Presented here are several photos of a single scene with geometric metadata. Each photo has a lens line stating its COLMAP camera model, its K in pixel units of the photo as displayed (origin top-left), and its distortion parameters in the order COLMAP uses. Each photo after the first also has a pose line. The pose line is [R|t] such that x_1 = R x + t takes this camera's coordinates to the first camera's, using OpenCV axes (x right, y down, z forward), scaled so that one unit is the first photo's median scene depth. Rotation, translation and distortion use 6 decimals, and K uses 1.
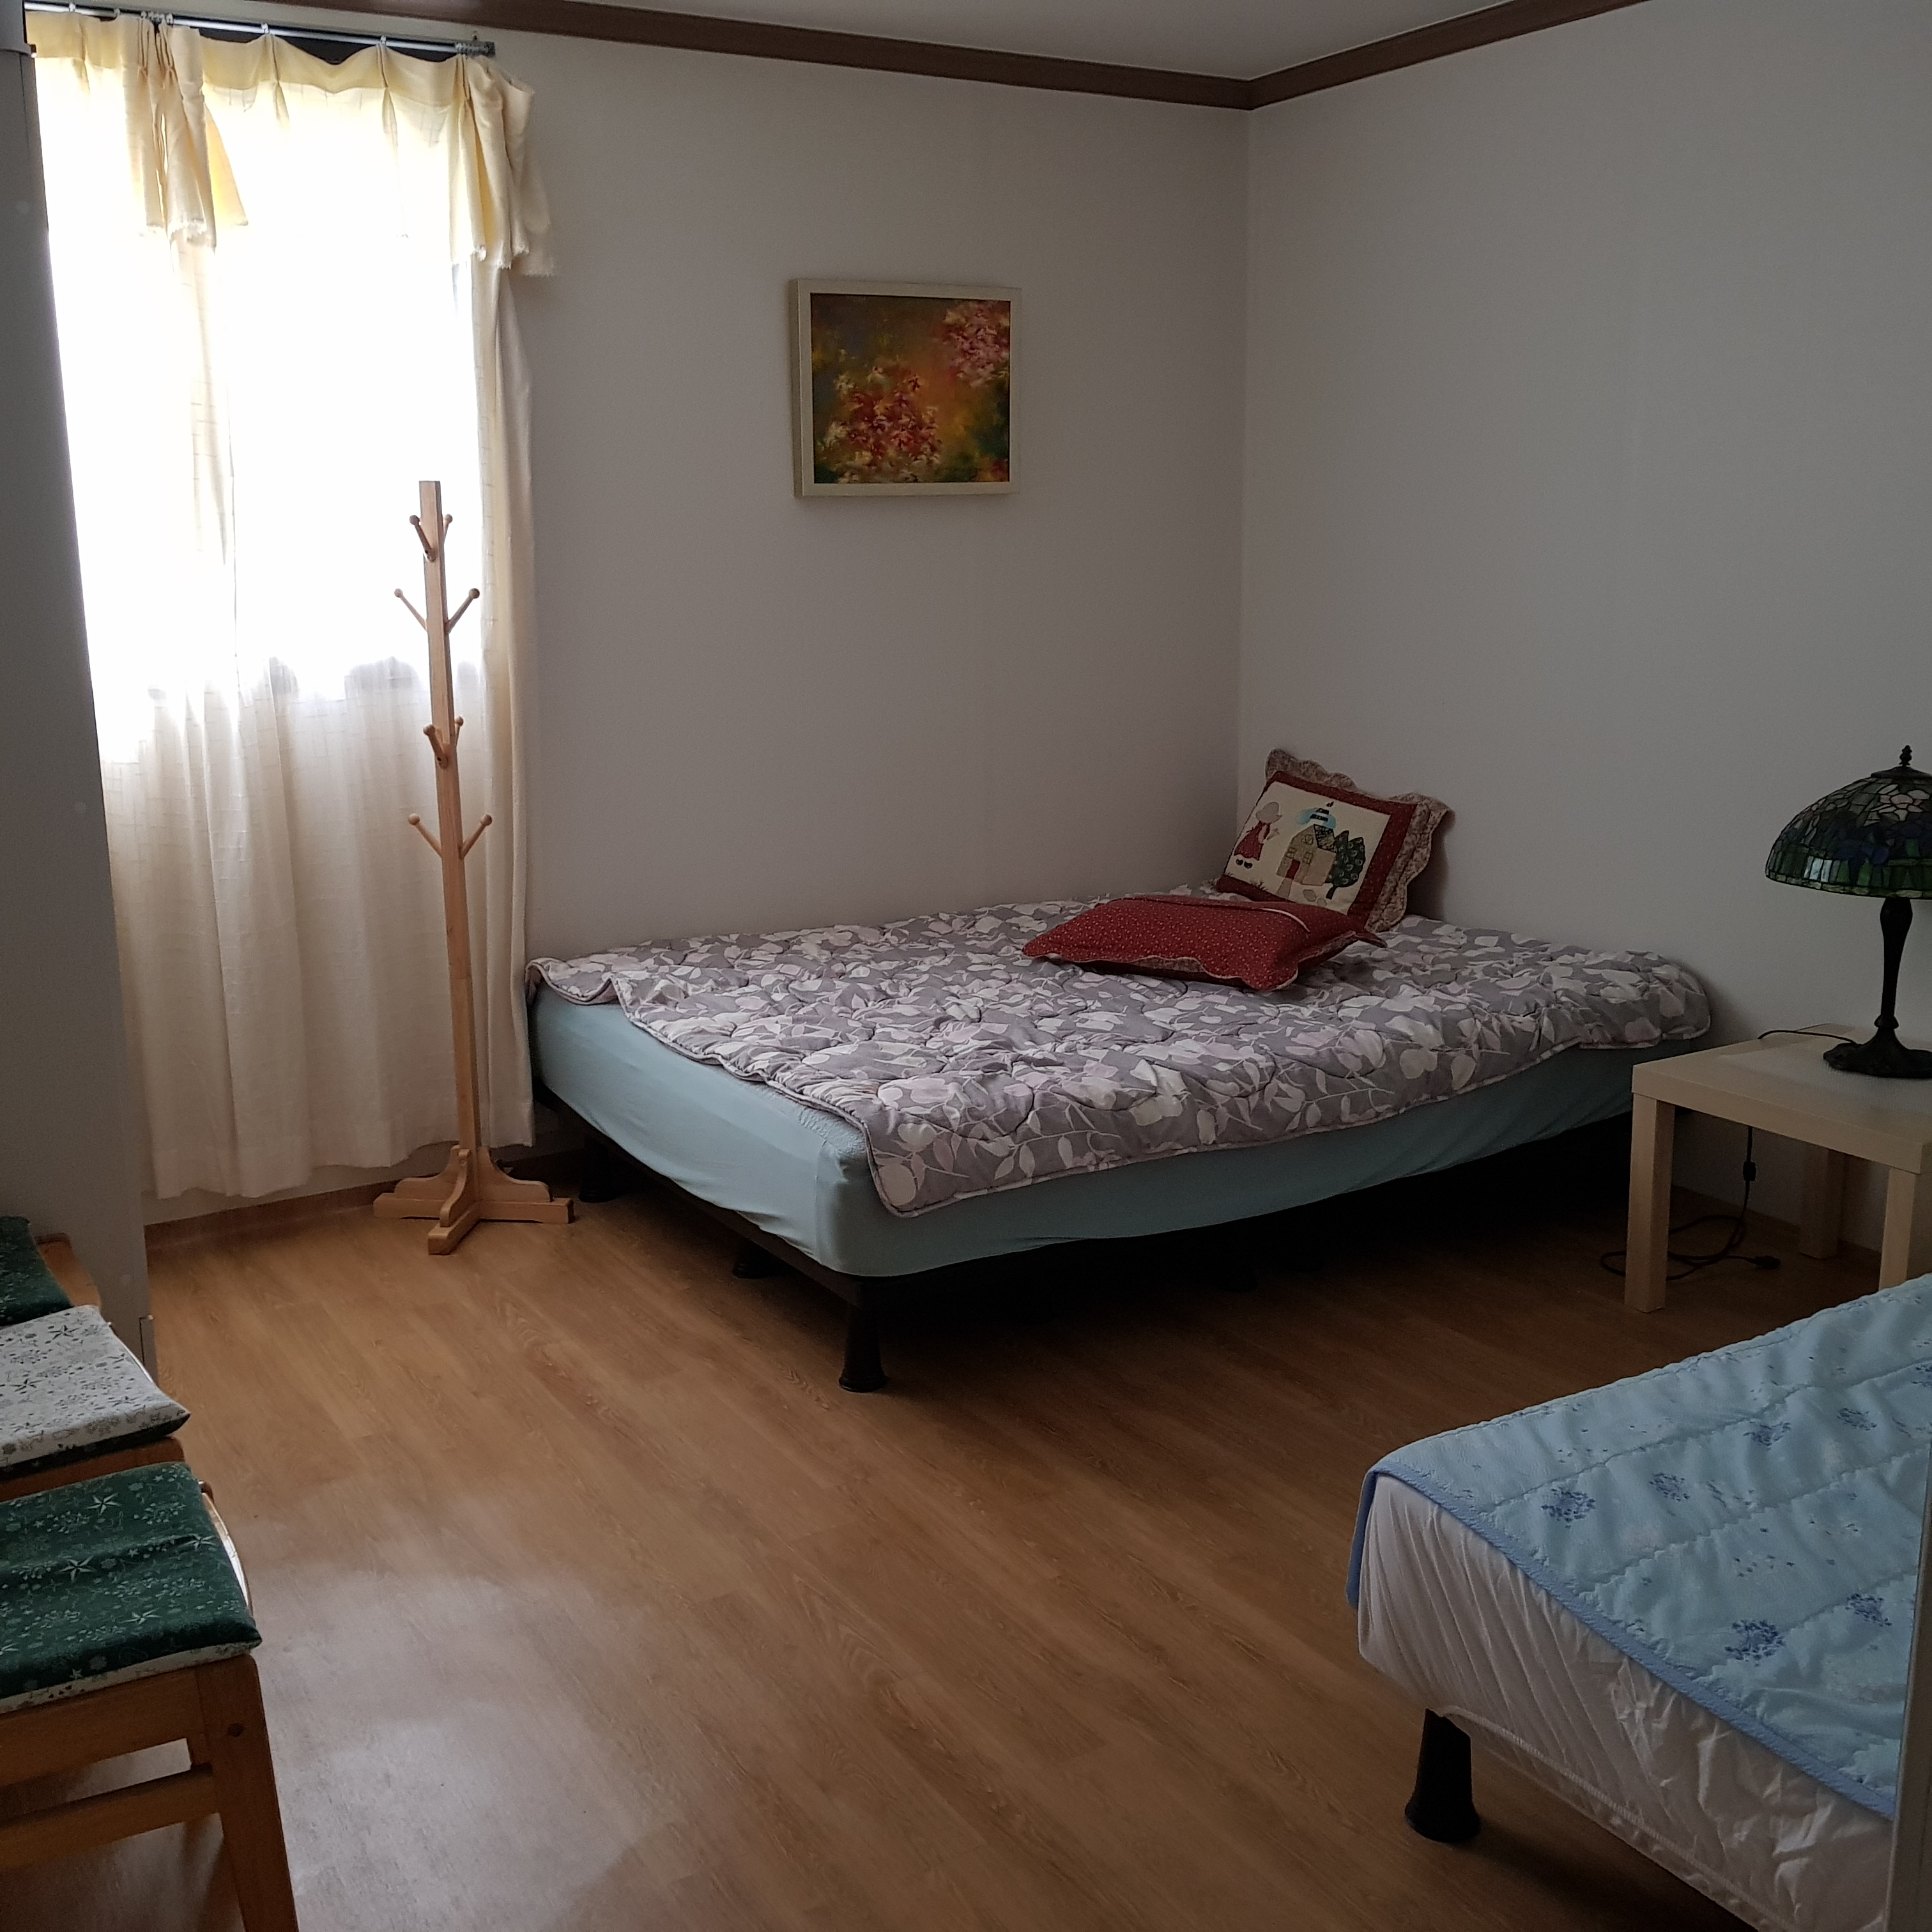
lens RADIAL K [[1959.5, 0, 966.8], [0, 1959.5, 924.5], [0, 0, 1]] dist [0.115612, -0.222321]
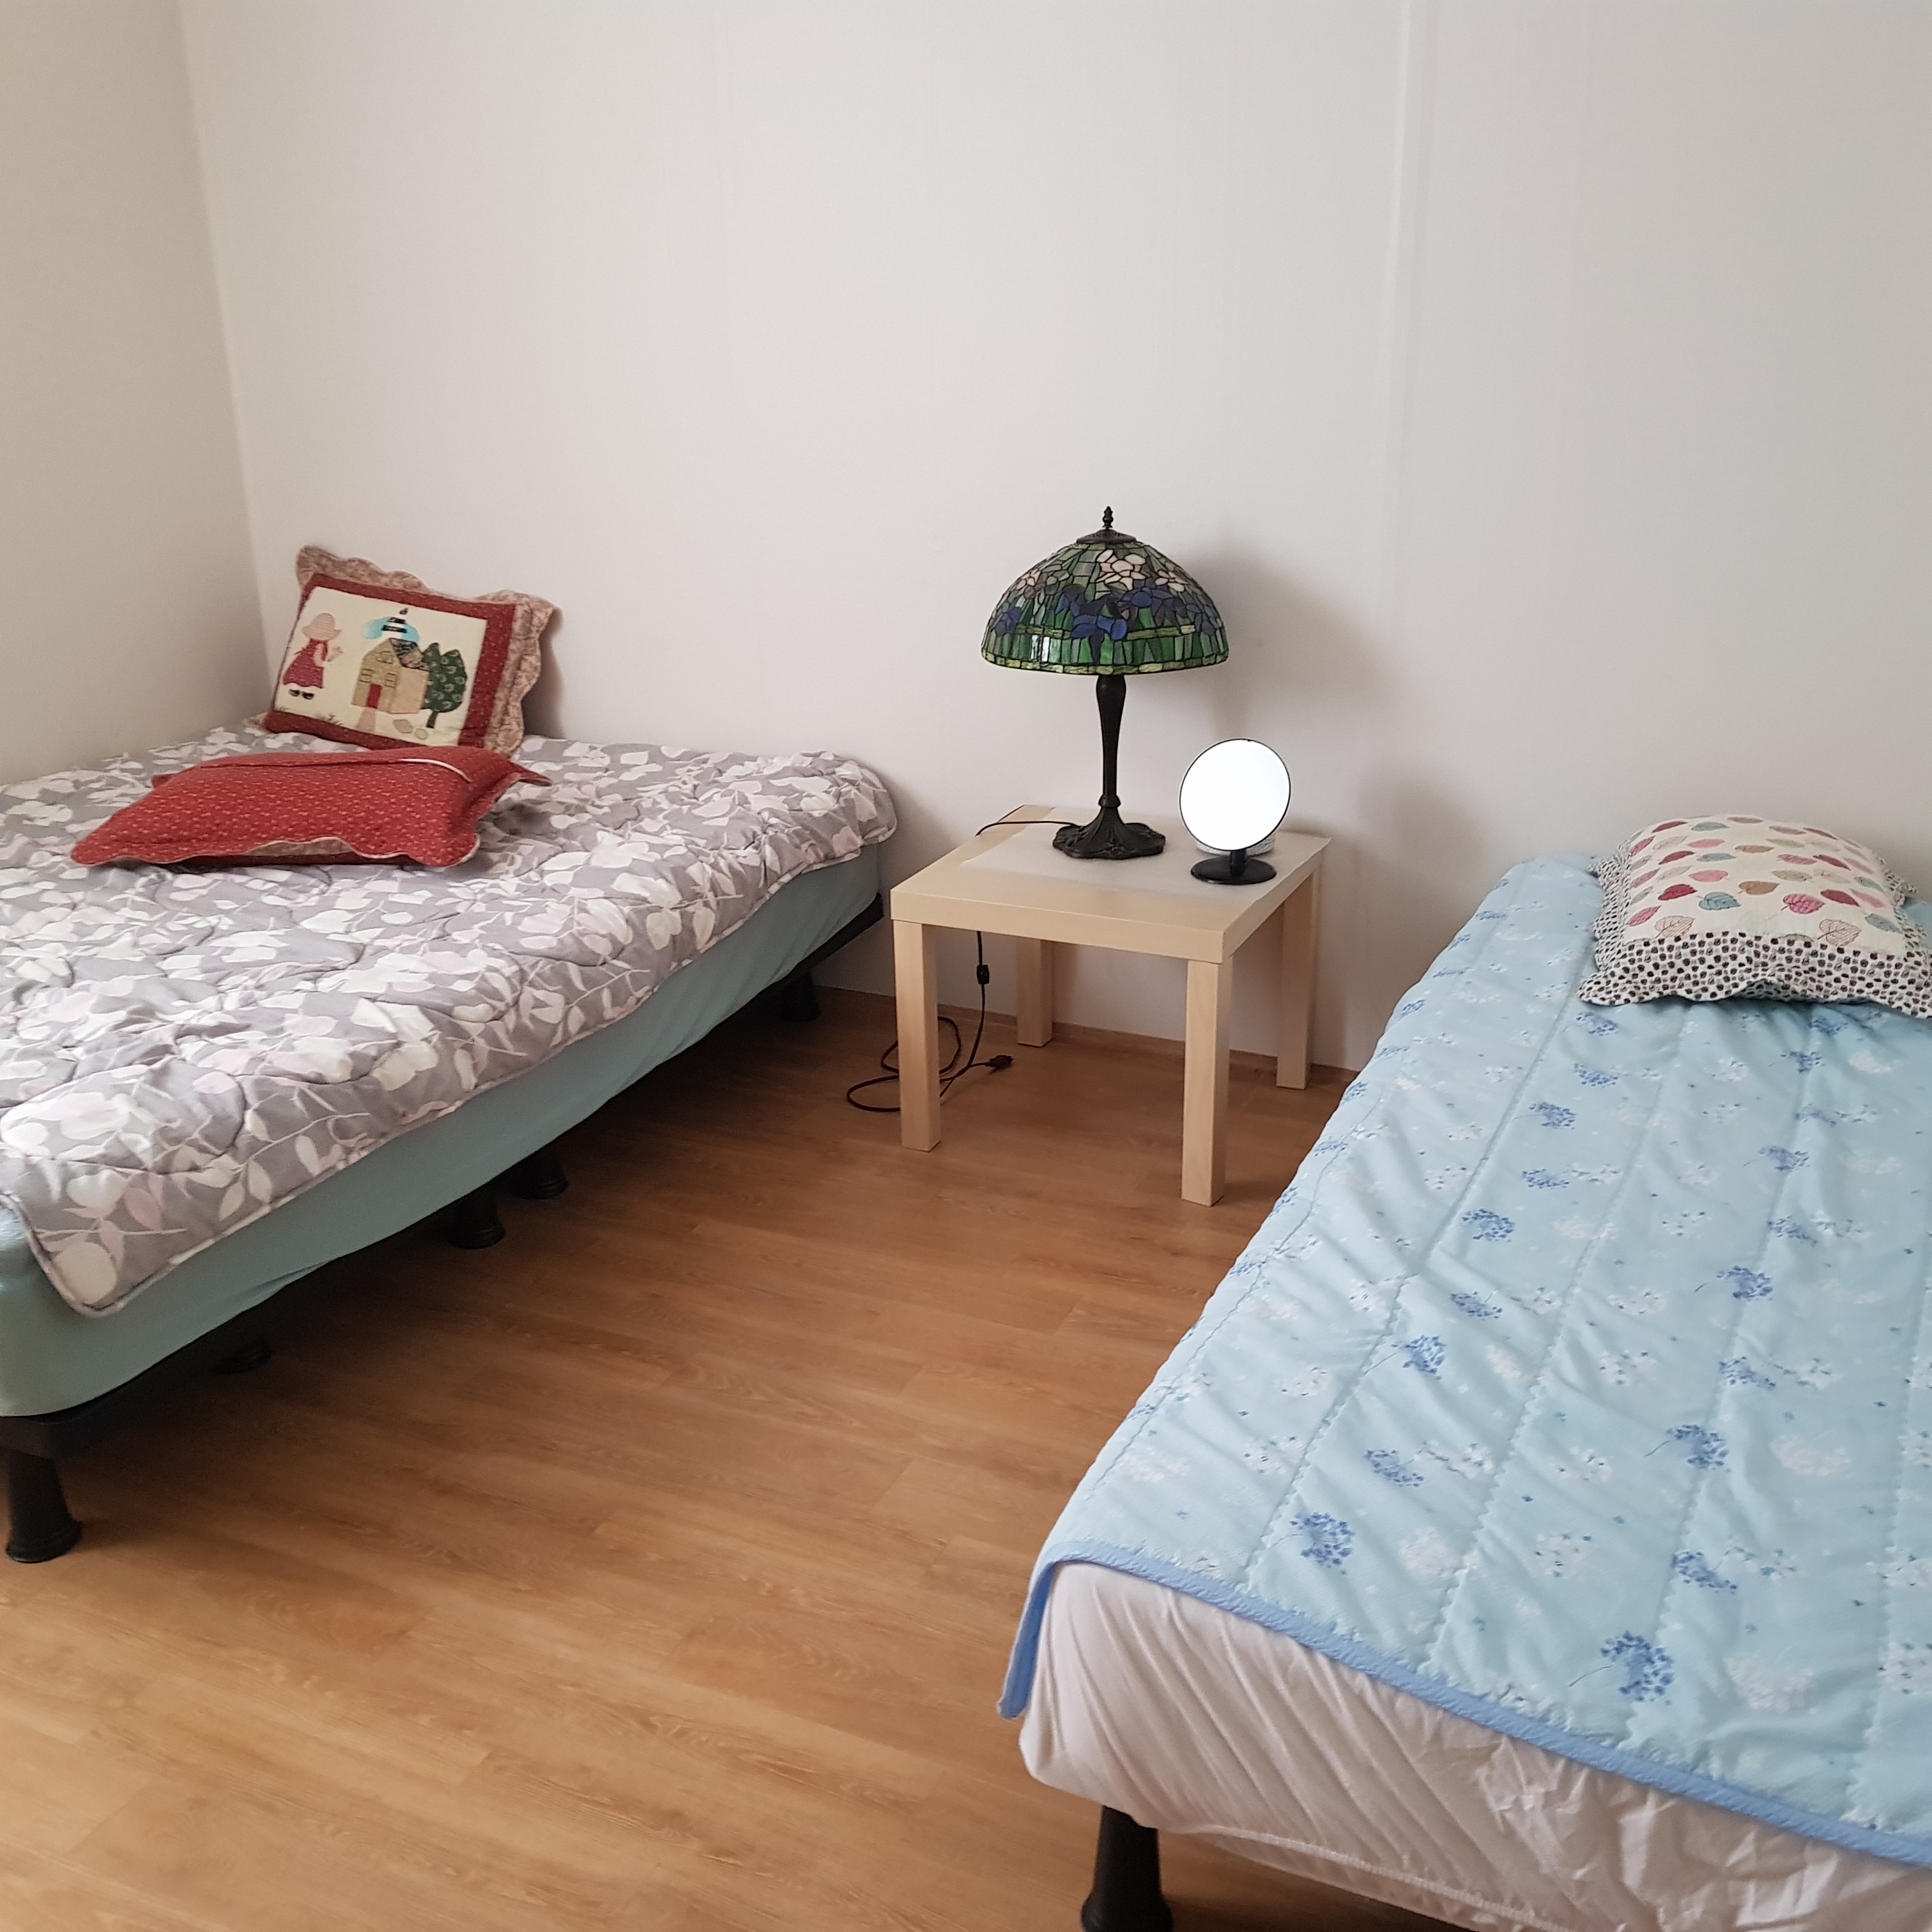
lens RADIAL K [[1959.5, 0, 966.8], [0, 1959.5, 924.5], [0, 0, 1]] dist [0.115612, -0.222321]
pose [[0.835542, -0.176777, 0.520212, -0.100056], [0.112732, 0.981840, 0.152581, -0.045531], [-0.537737, -0.068843, 0.840297, 0.241765]]
